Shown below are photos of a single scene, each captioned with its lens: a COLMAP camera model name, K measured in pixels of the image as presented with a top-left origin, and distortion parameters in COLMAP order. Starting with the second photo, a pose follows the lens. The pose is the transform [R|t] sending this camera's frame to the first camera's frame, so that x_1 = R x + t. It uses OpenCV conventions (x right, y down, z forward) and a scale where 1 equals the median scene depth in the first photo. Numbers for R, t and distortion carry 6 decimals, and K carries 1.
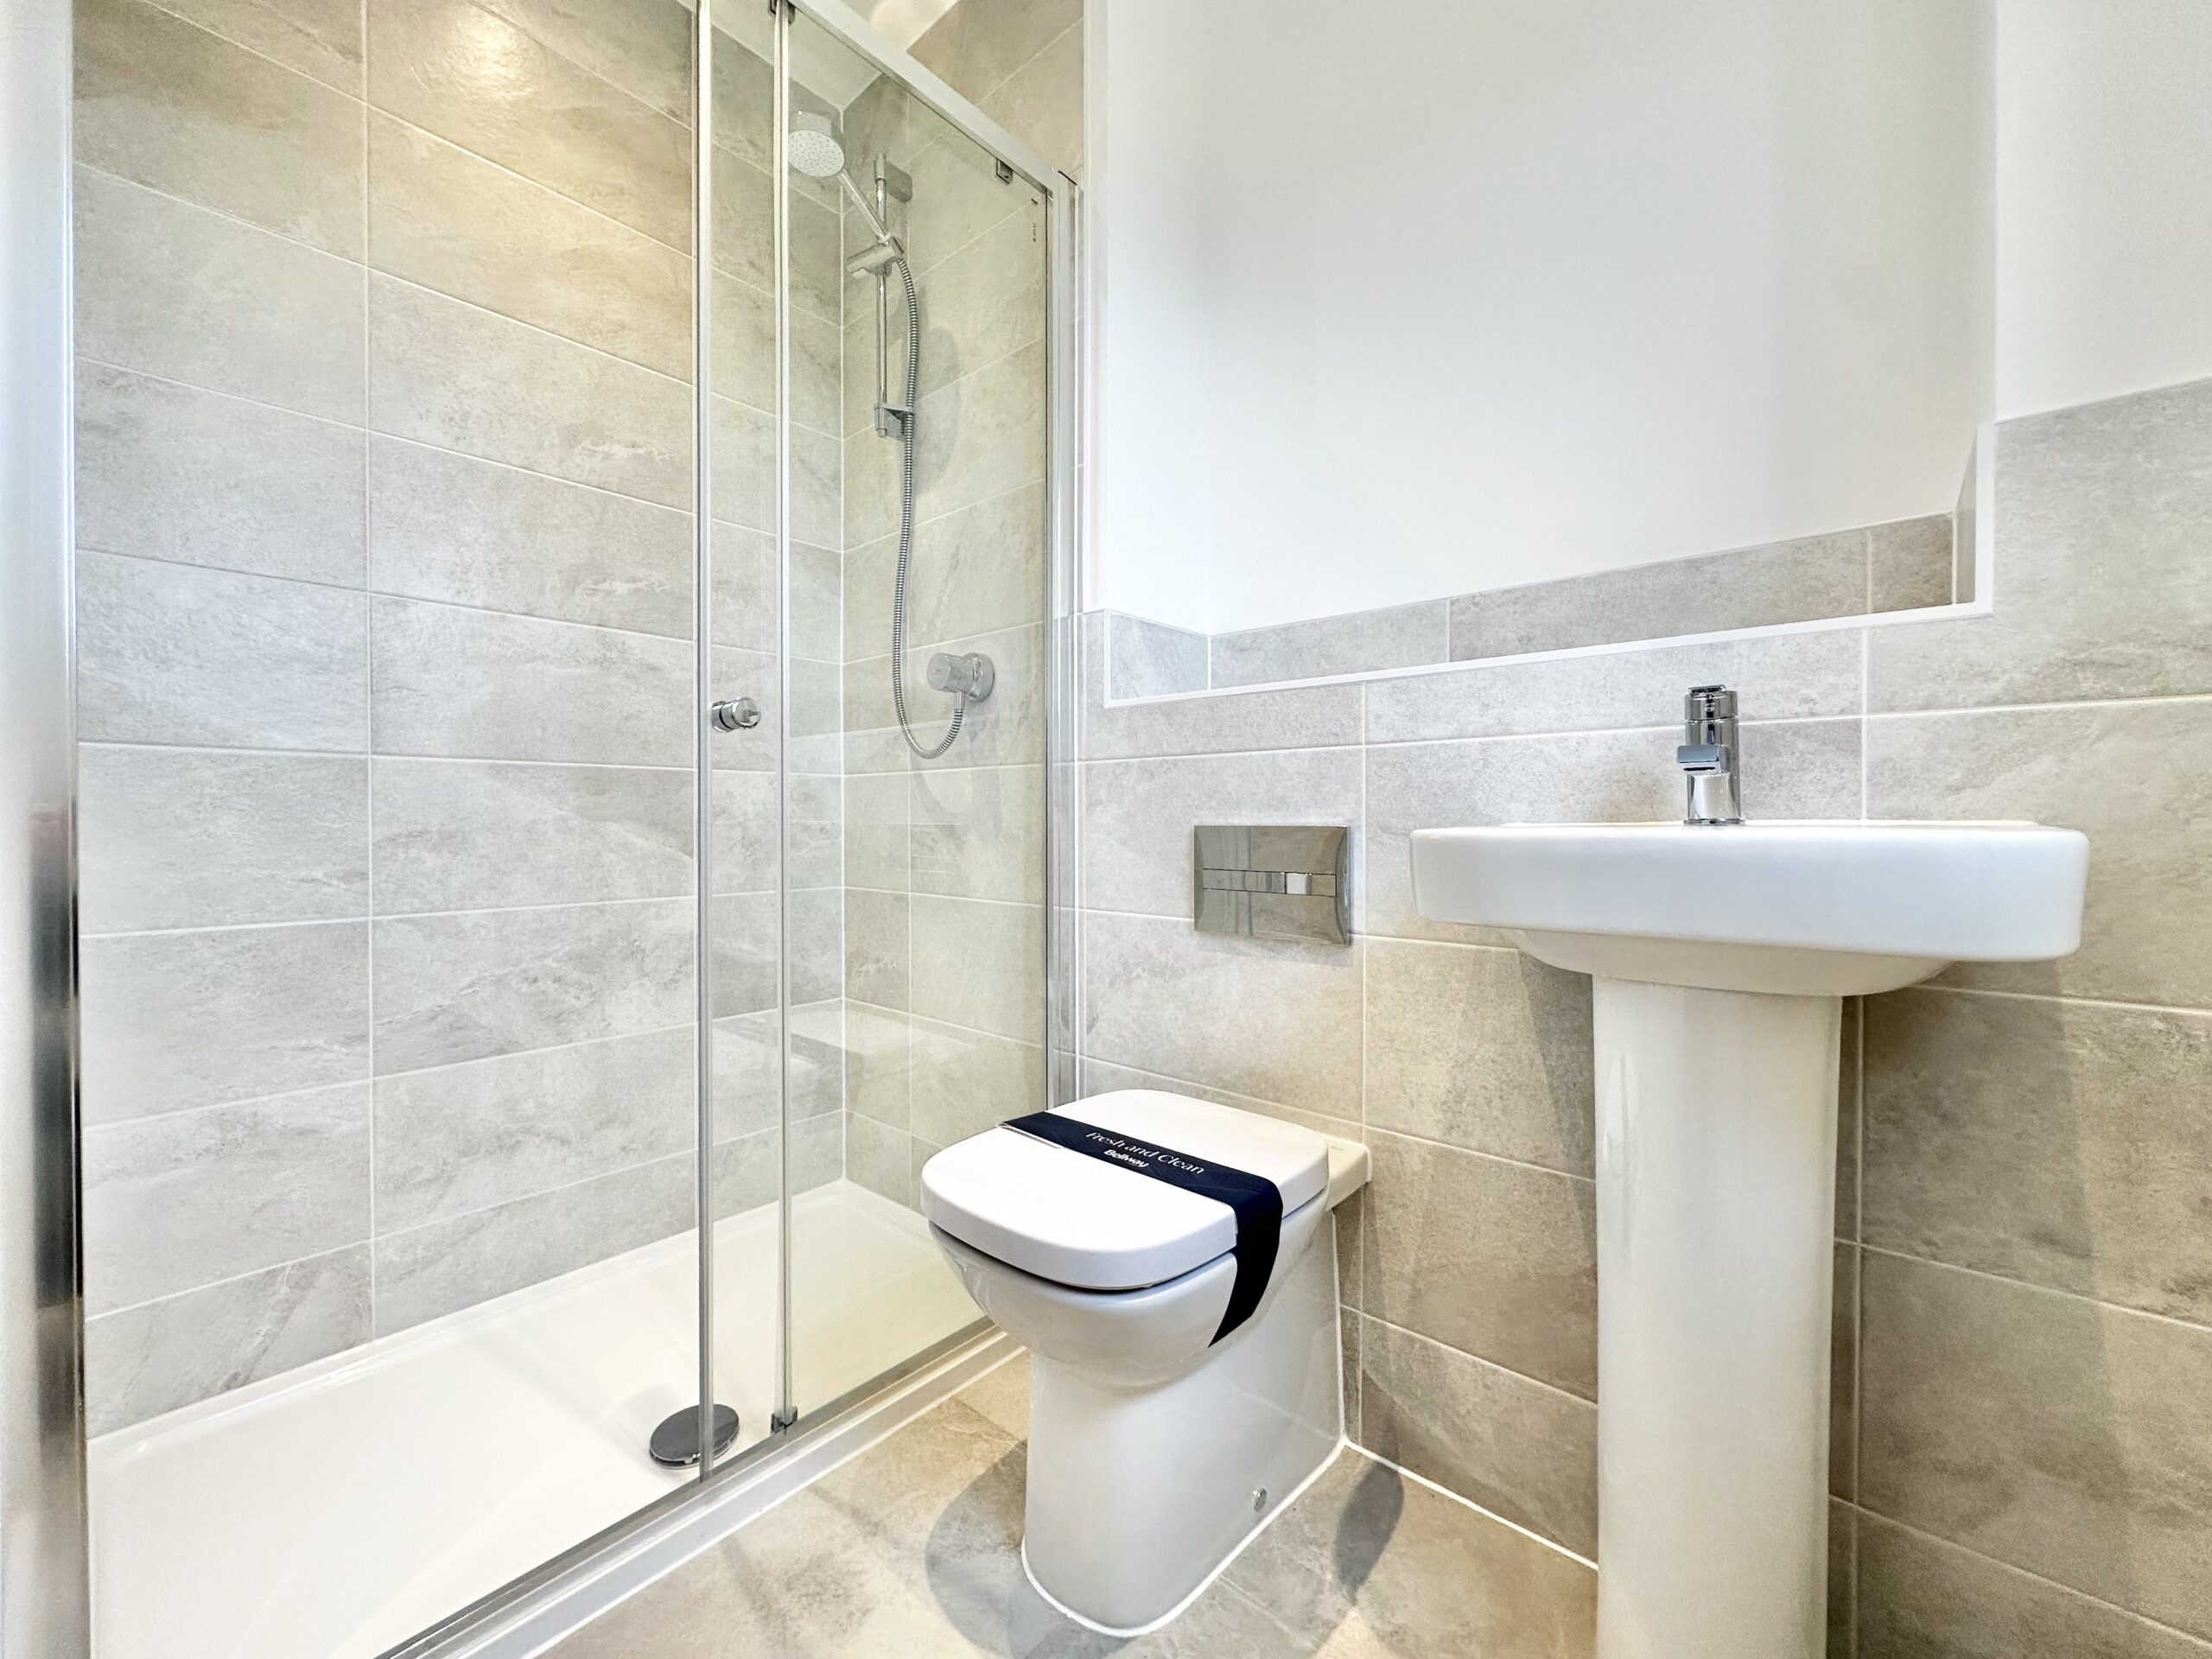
lens RADIAL K [[883.1, 0, 1116.0], [0, 883.1, 827.1], [0, 0, 1]] dist [-0.003556, 0.000339]
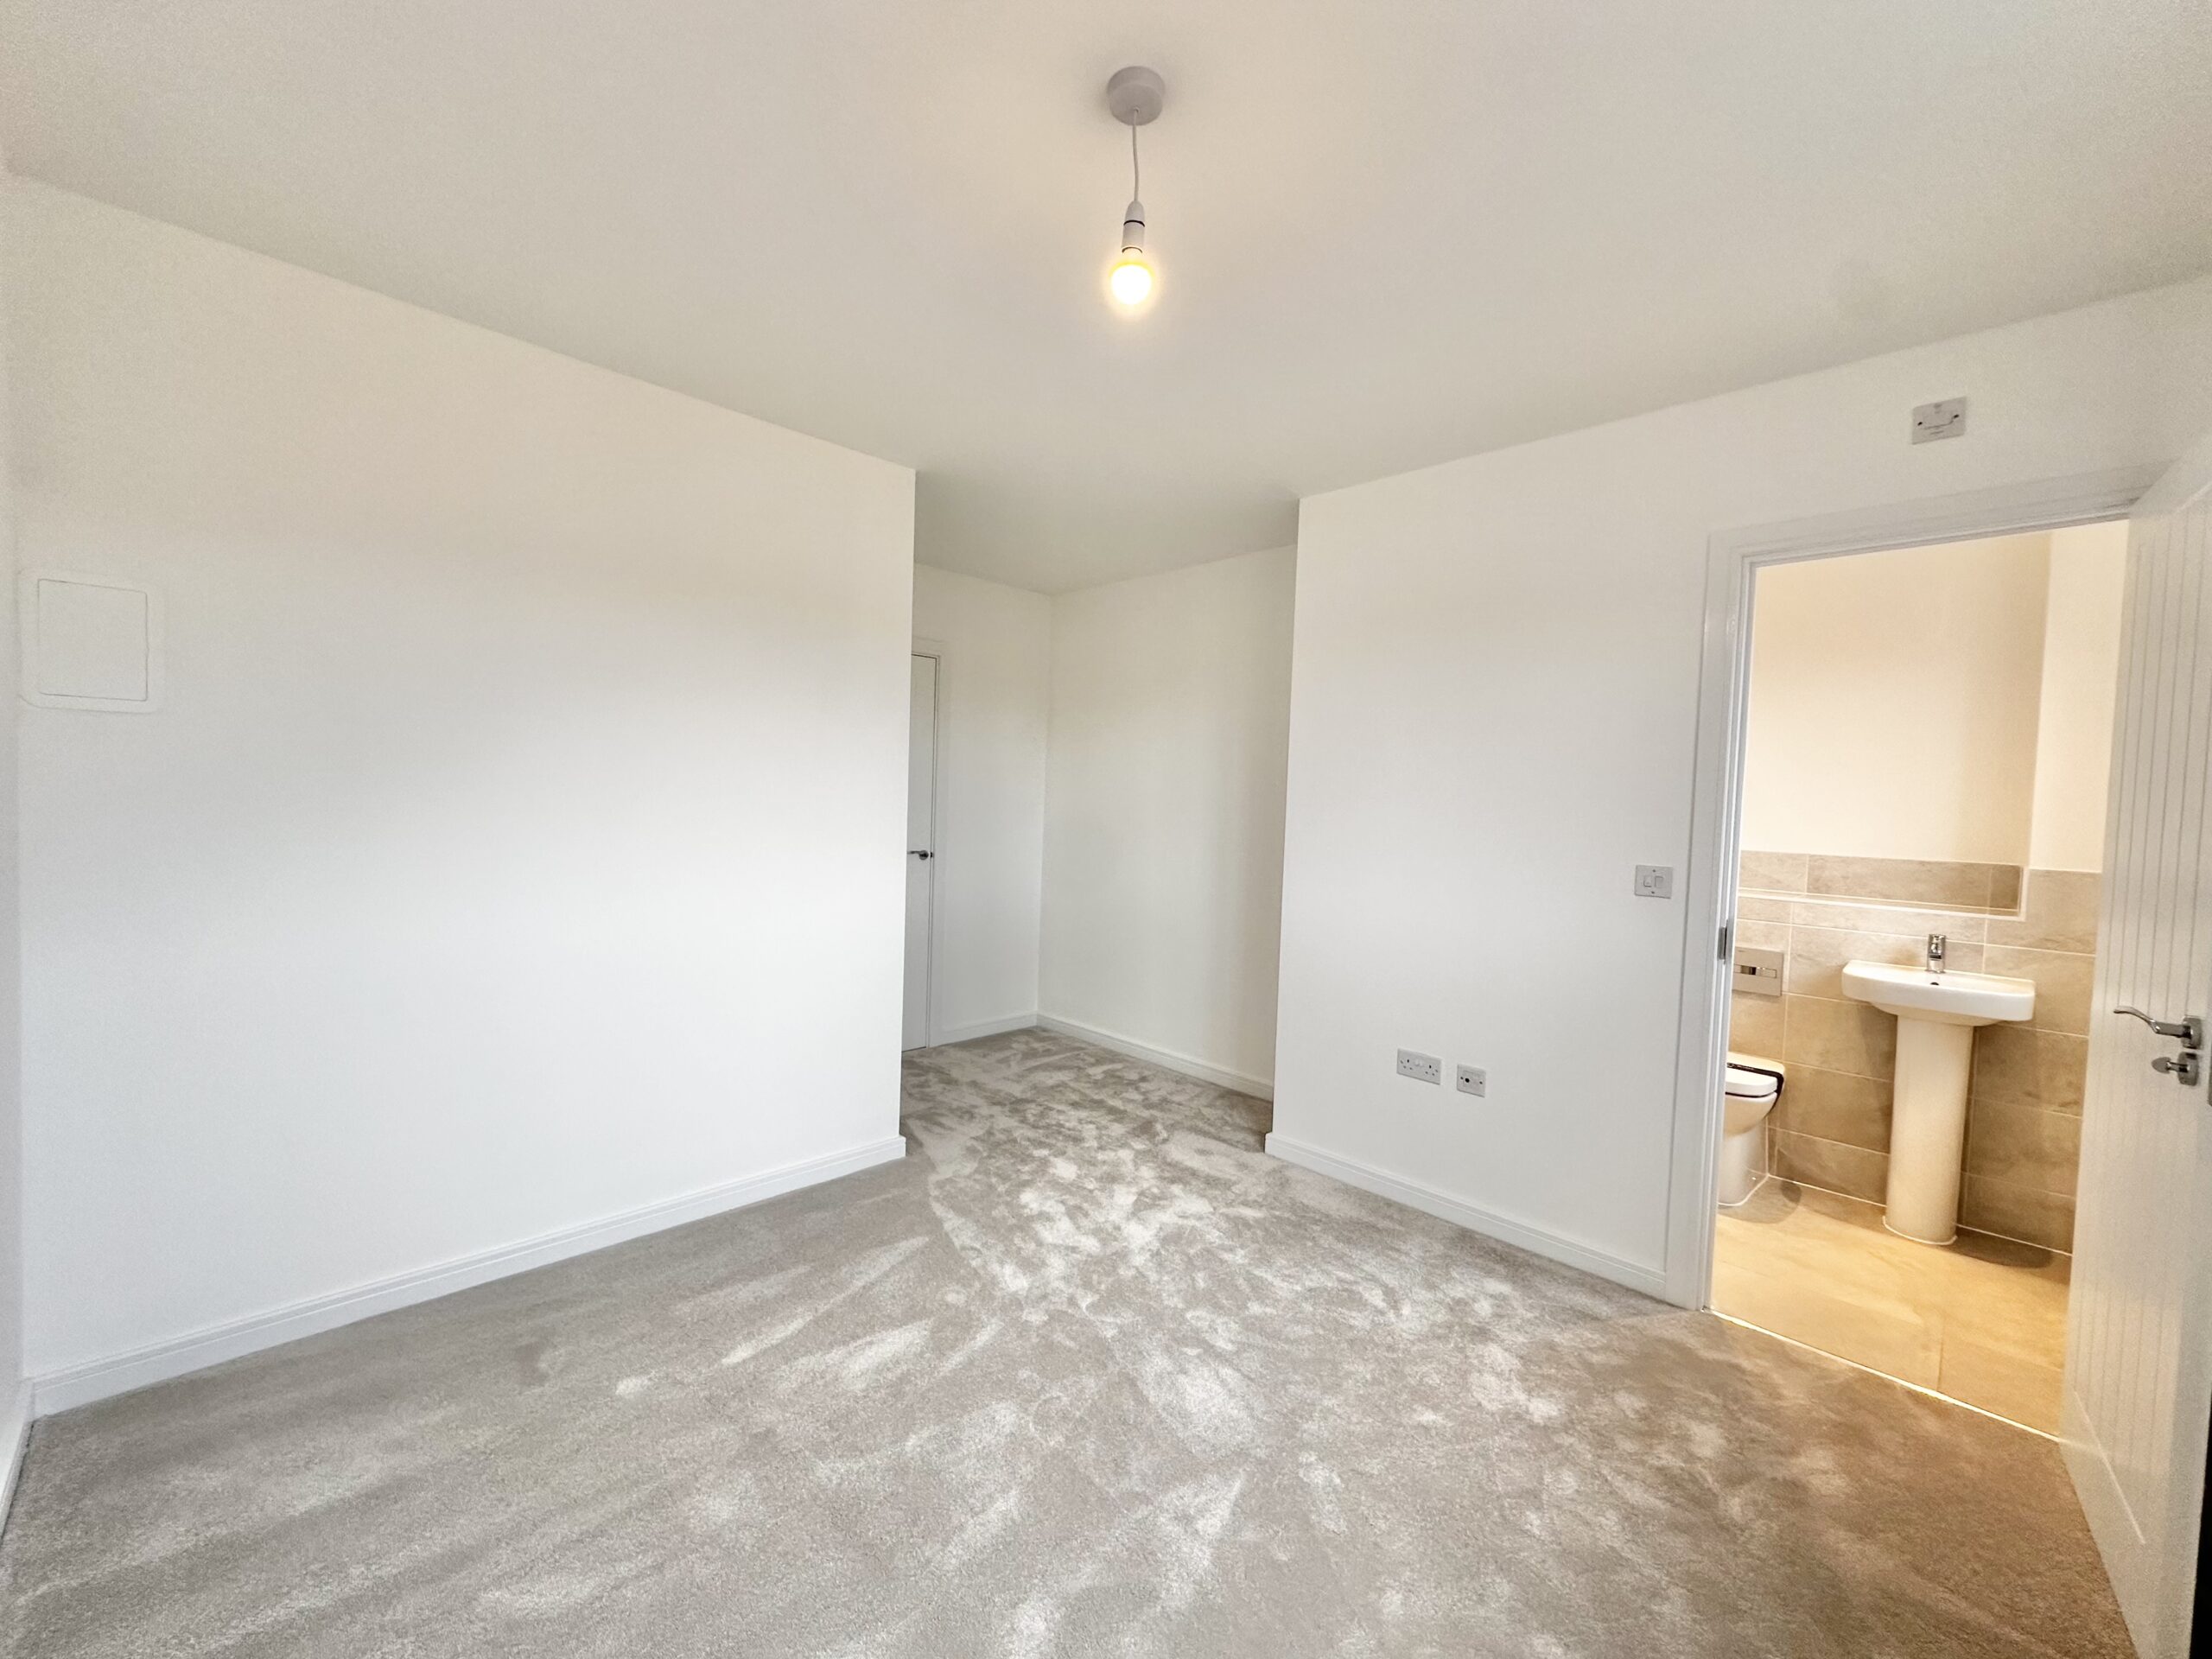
lens RADIAL K [[883.1, 0, 1118.0], [0, 883.1, 826.5], [0, 0, 1]] dist [-0.003556, 0.000339]
pose [[0.995897, 0.042578, -0.079857, -1.947195], [-0.041058, 0.998945, 0.020578, -0.446443], [0.080649, -0.017215, 0.996594, -2.311414]]
